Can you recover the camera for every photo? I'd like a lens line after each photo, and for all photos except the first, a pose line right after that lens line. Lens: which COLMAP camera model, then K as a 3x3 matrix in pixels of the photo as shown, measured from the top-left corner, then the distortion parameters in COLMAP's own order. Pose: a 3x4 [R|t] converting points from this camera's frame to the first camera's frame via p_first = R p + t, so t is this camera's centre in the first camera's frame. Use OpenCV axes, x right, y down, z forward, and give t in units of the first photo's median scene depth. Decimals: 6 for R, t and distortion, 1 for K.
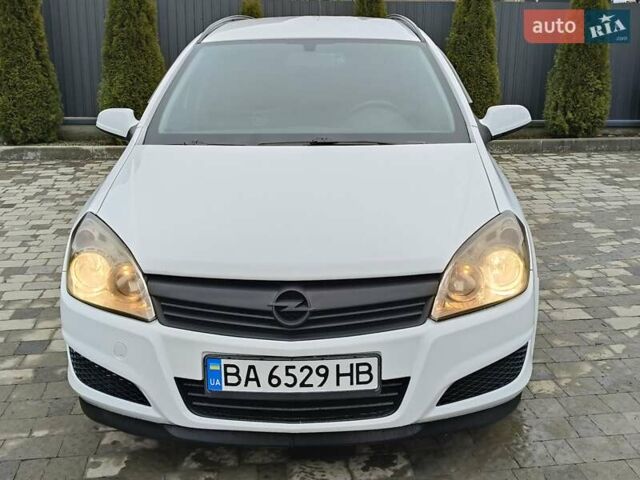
lens RADIAL K [[839.0, 0, 324.0], [0, 839.0, 237.2], [0, 0, 1]] dist [0.067876, 0.000000]
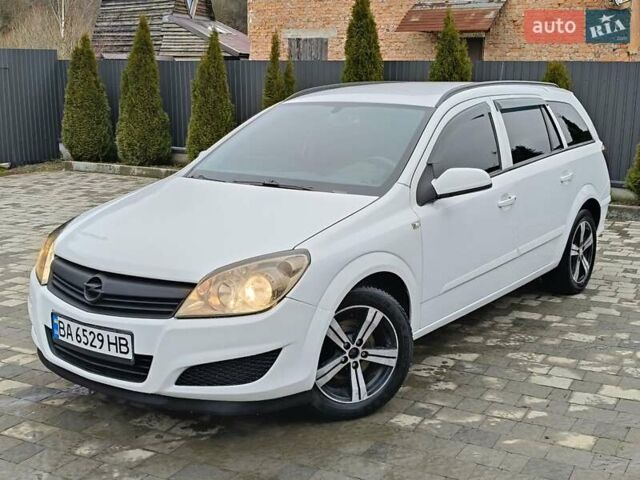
lens RADIAL K [[839.0, 0, 344.5], [0, 839.0, 232.2], [0, 0, 1]] dist [0.067876, 0.000000]
pose [[0.806897, 0.115226, -0.579345, 1.108487], [-0.154461, 0.987823, -0.018662, -0.049032], [0.570140, 0.104544, 0.814869, 0.072037]]
